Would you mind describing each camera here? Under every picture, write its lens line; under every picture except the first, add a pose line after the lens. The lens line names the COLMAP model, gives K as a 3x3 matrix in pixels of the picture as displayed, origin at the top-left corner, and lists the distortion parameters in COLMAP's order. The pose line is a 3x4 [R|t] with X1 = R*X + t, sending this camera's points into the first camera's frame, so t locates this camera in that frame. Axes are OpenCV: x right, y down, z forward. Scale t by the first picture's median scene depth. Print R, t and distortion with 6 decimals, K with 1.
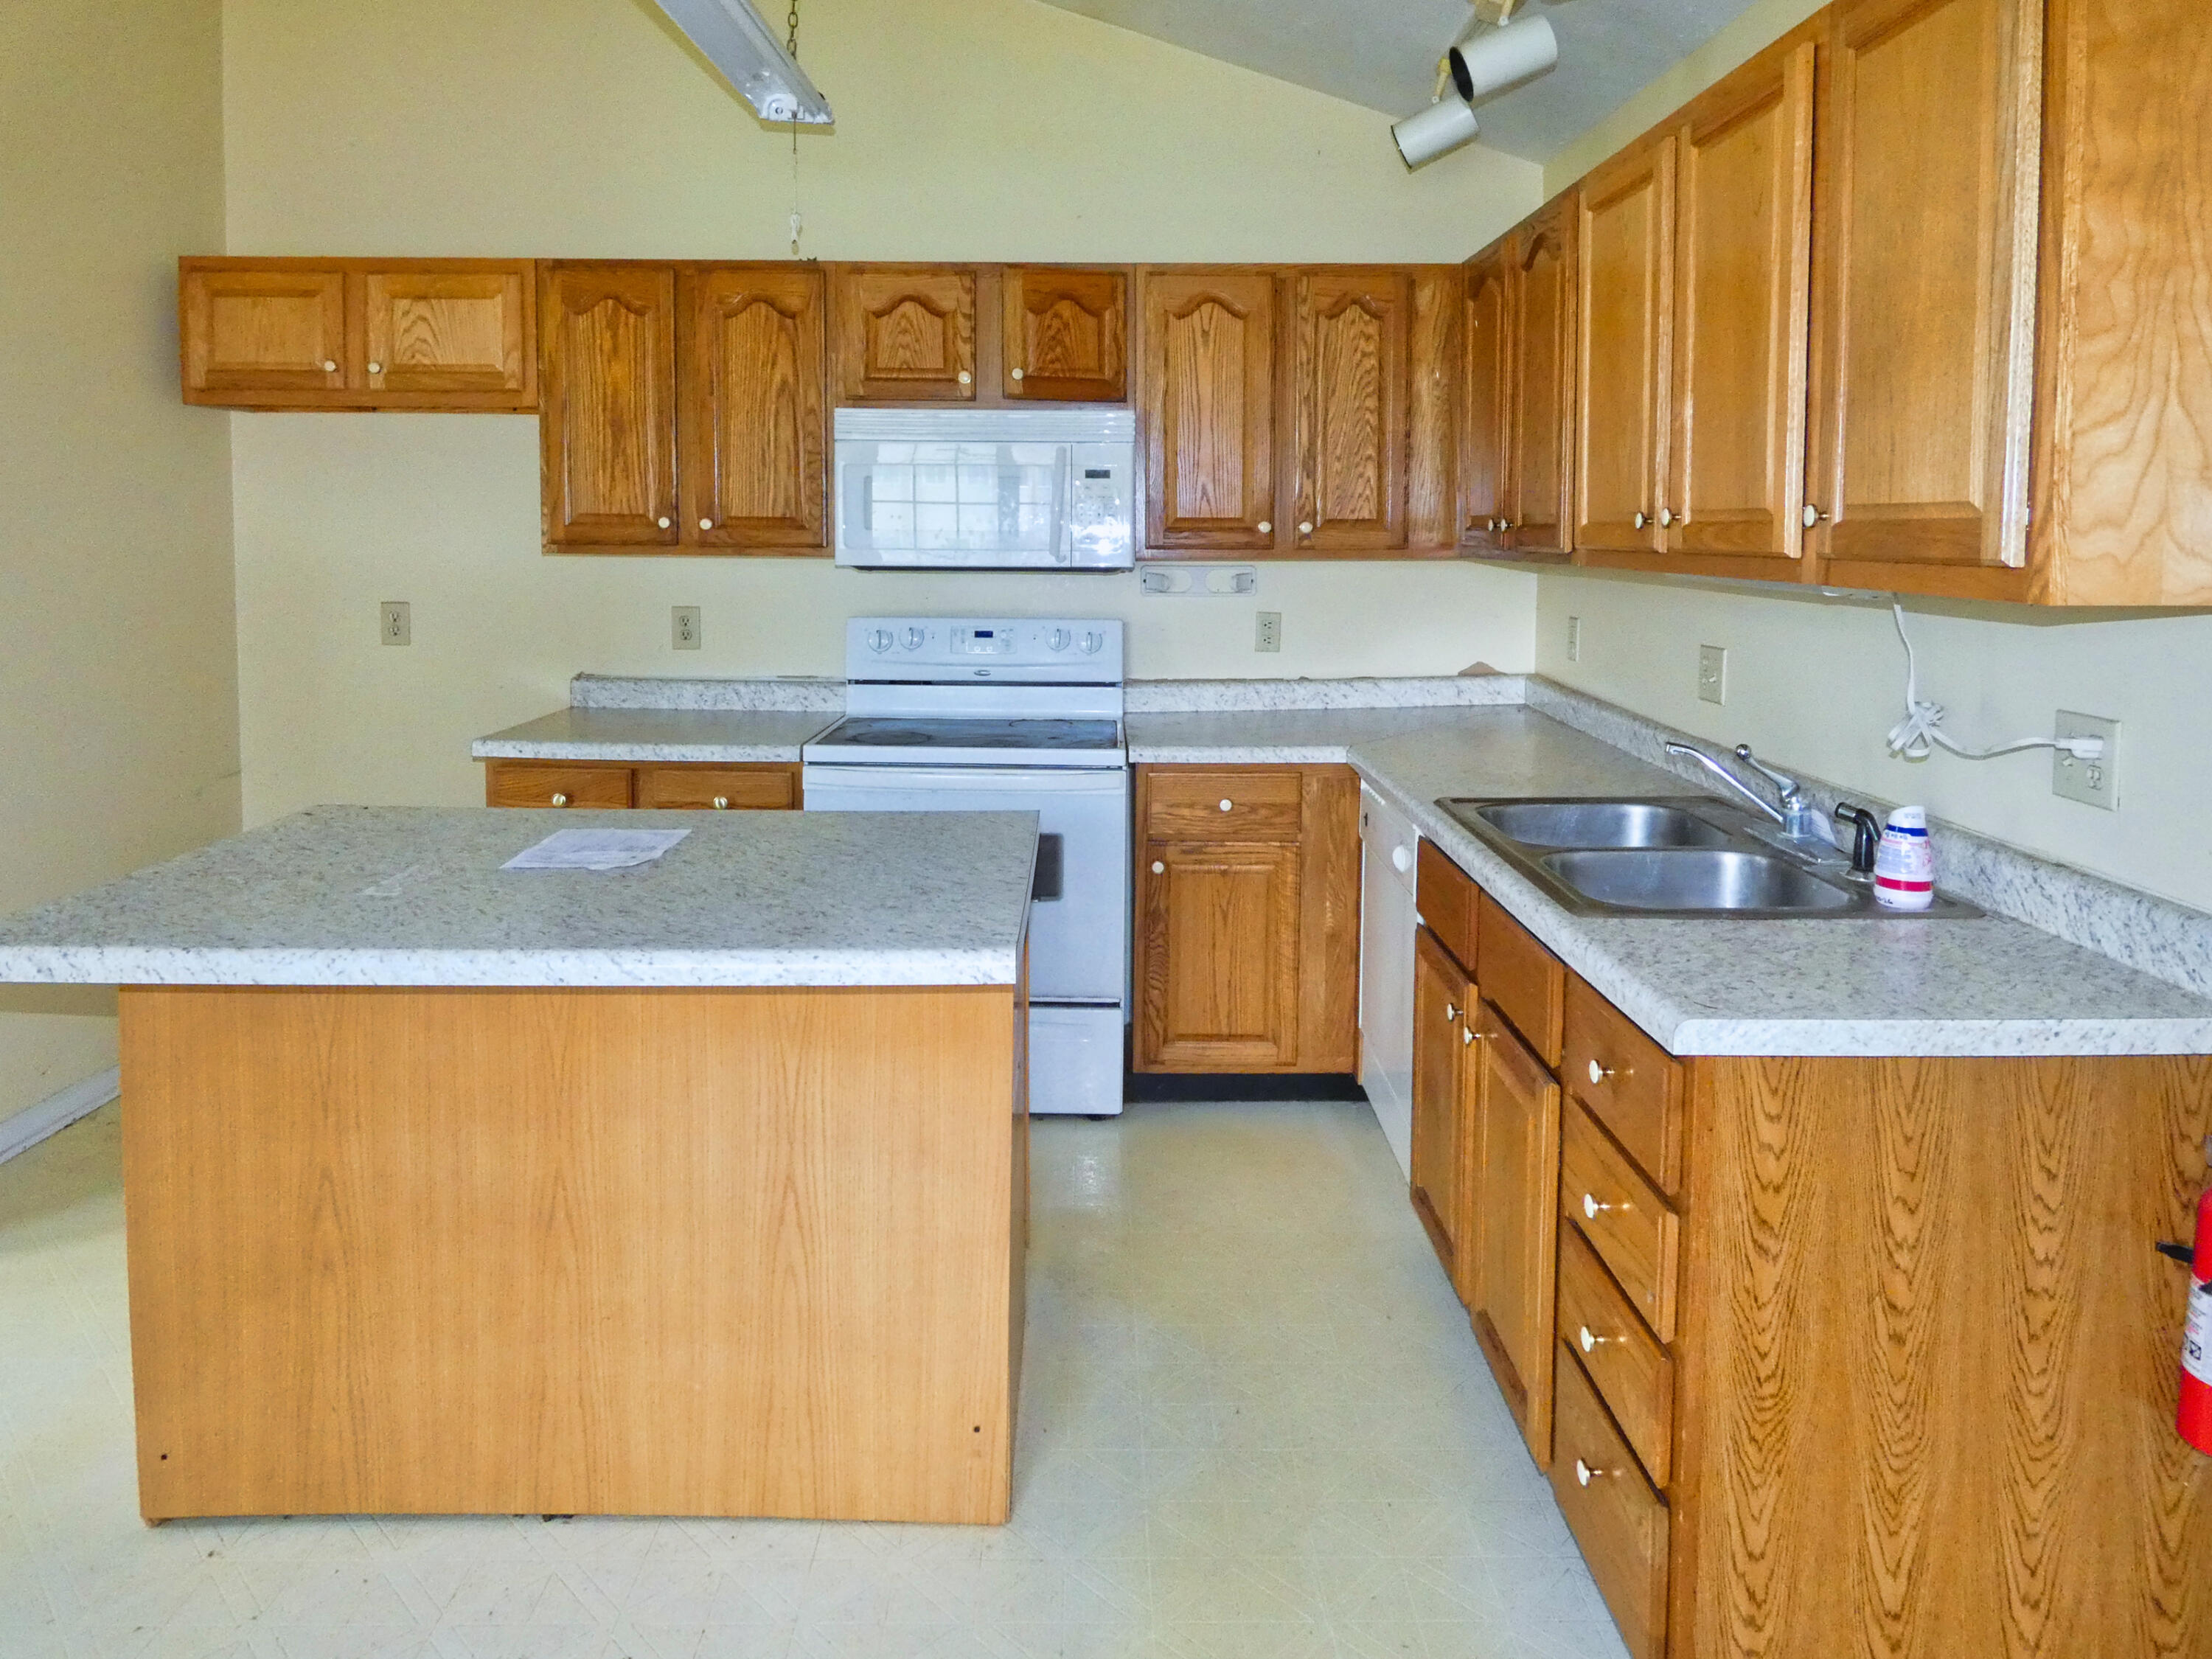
lens RADIAL K [[1275.1, 0, 1106.0], [0, 1275.1, 829.5], [0, 0, 1]] dist [0.037309, -0.000294]
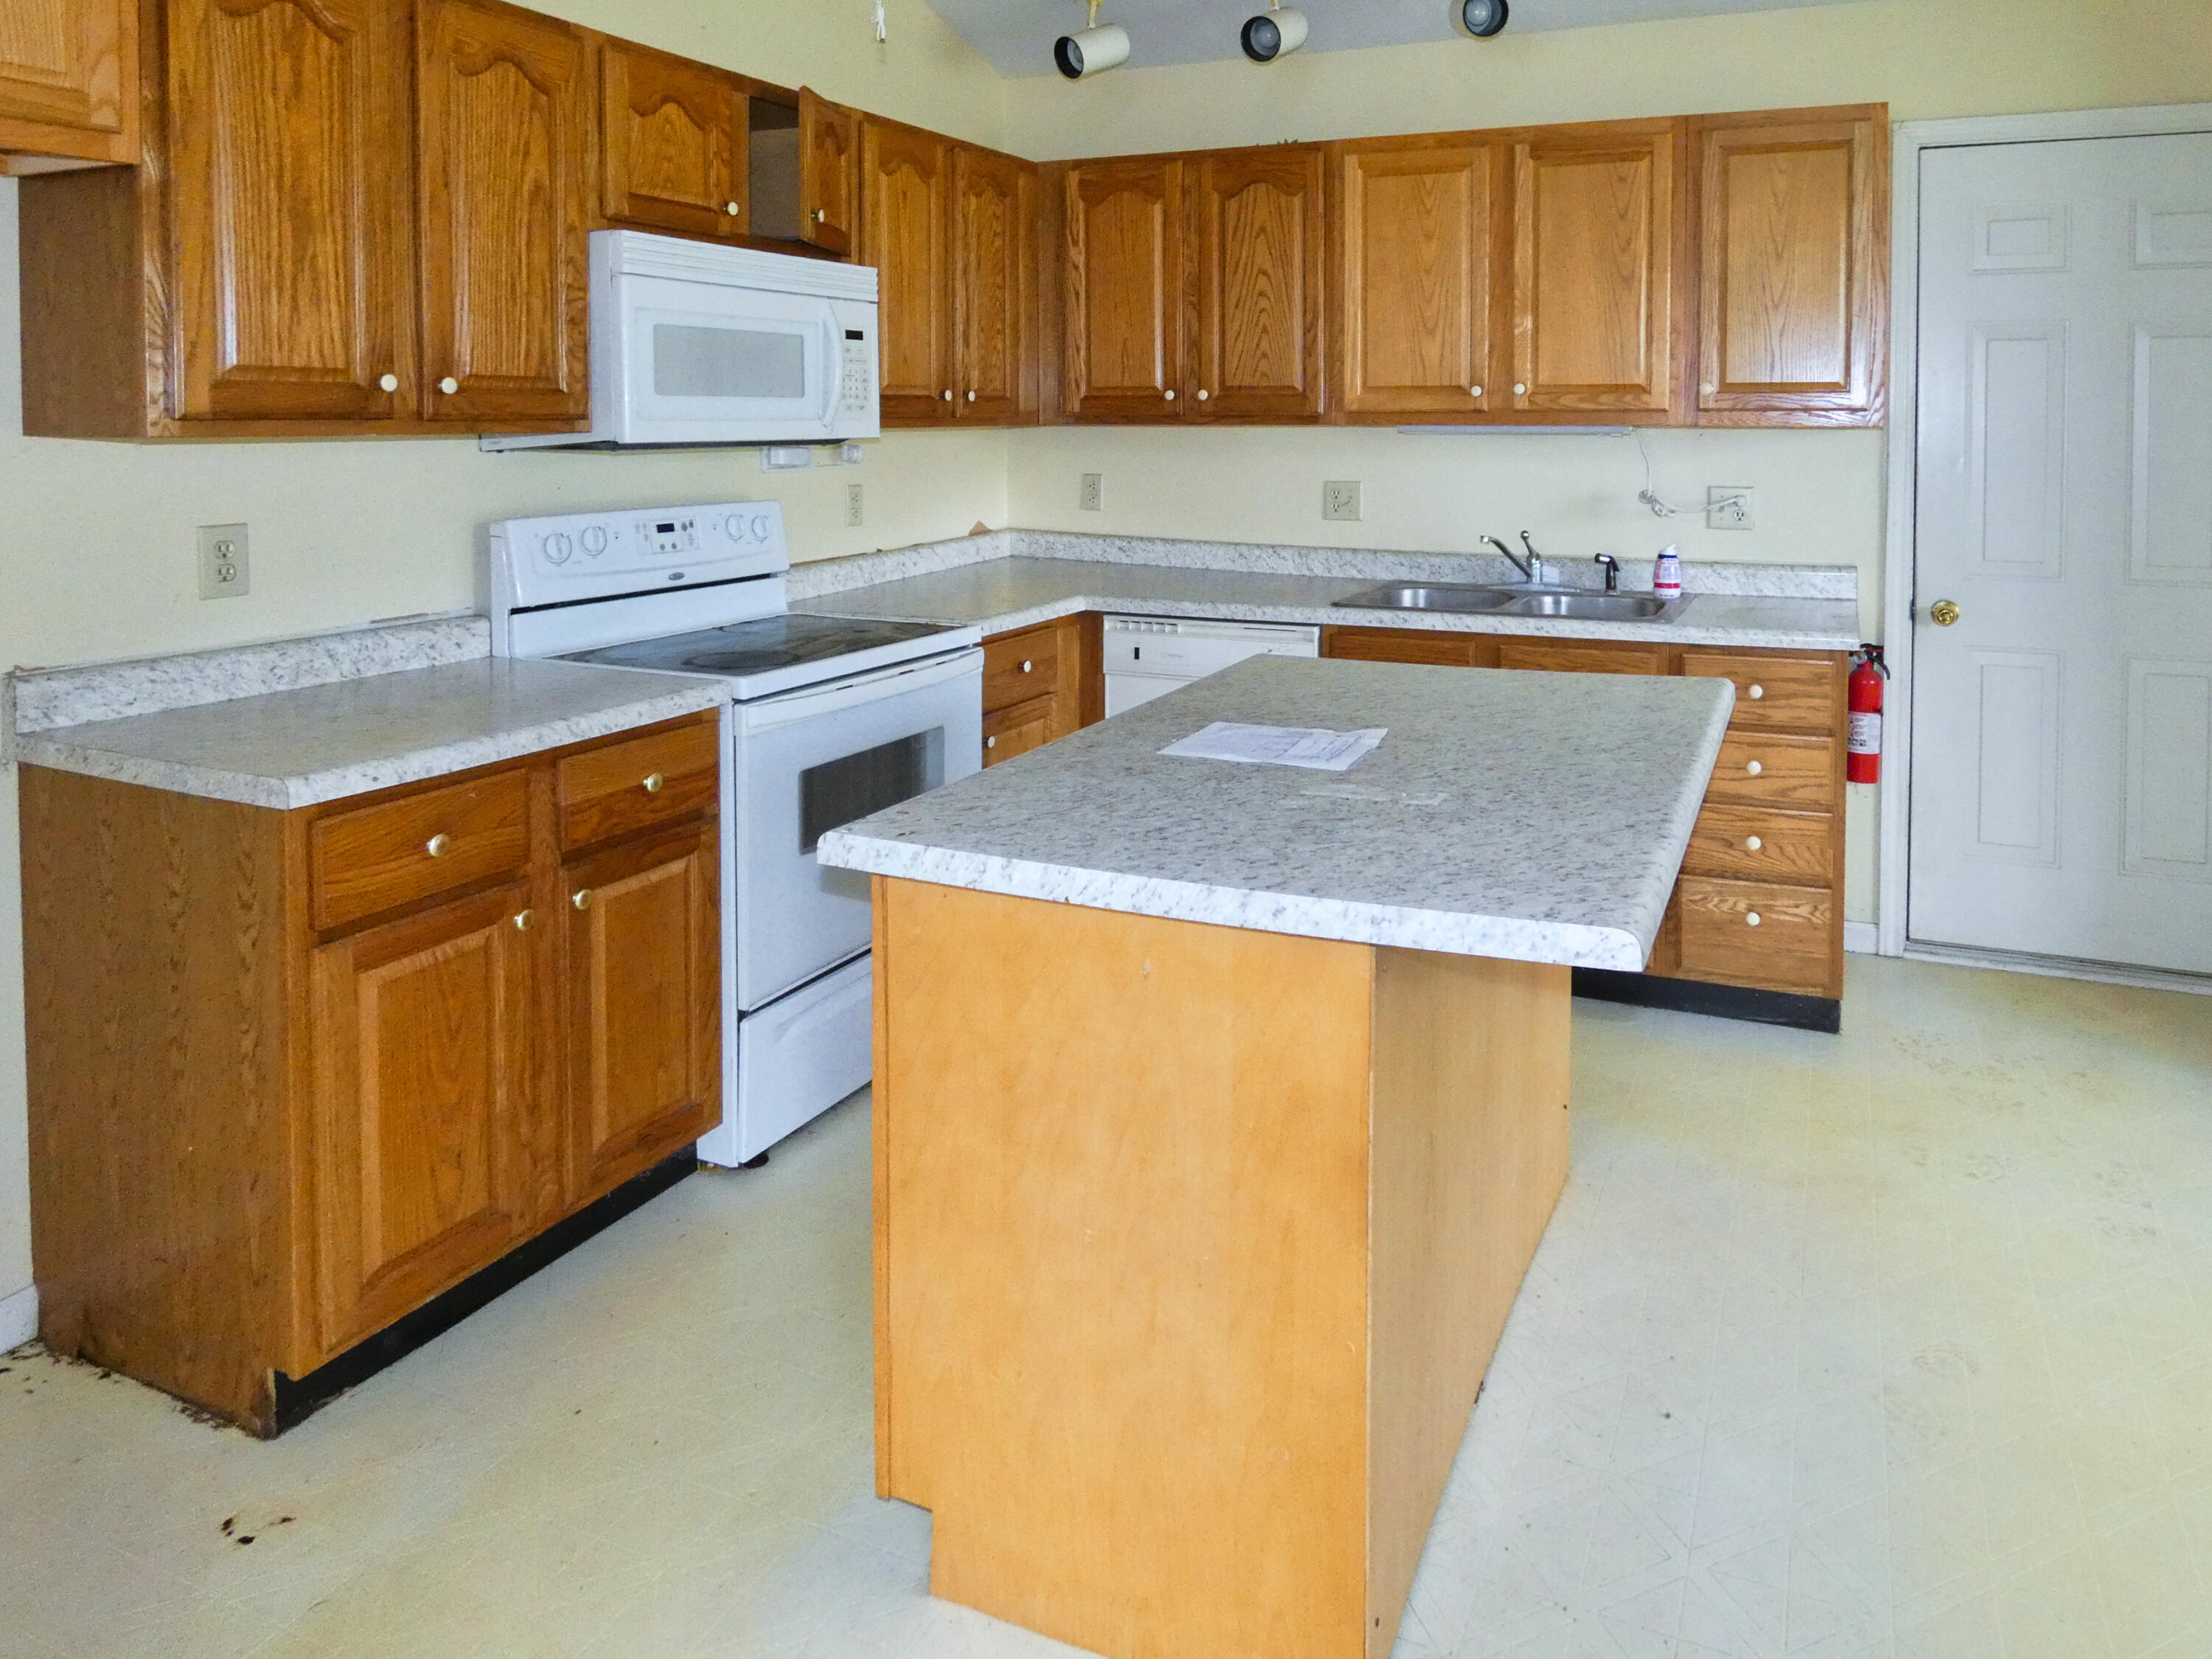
lens RADIAL K [[1481.4, 0, 1106.0], [0, 1481.4, 829.5], [0, 0, 1]] dist [0.000762, 0.002353]
pose [[0.395802, -0.250179, 0.883601, -0.909116], [0.203769, 0.962117, 0.181133, -0.088774], [-0.895443, 0.108357, 0.431787, 0.397488]]
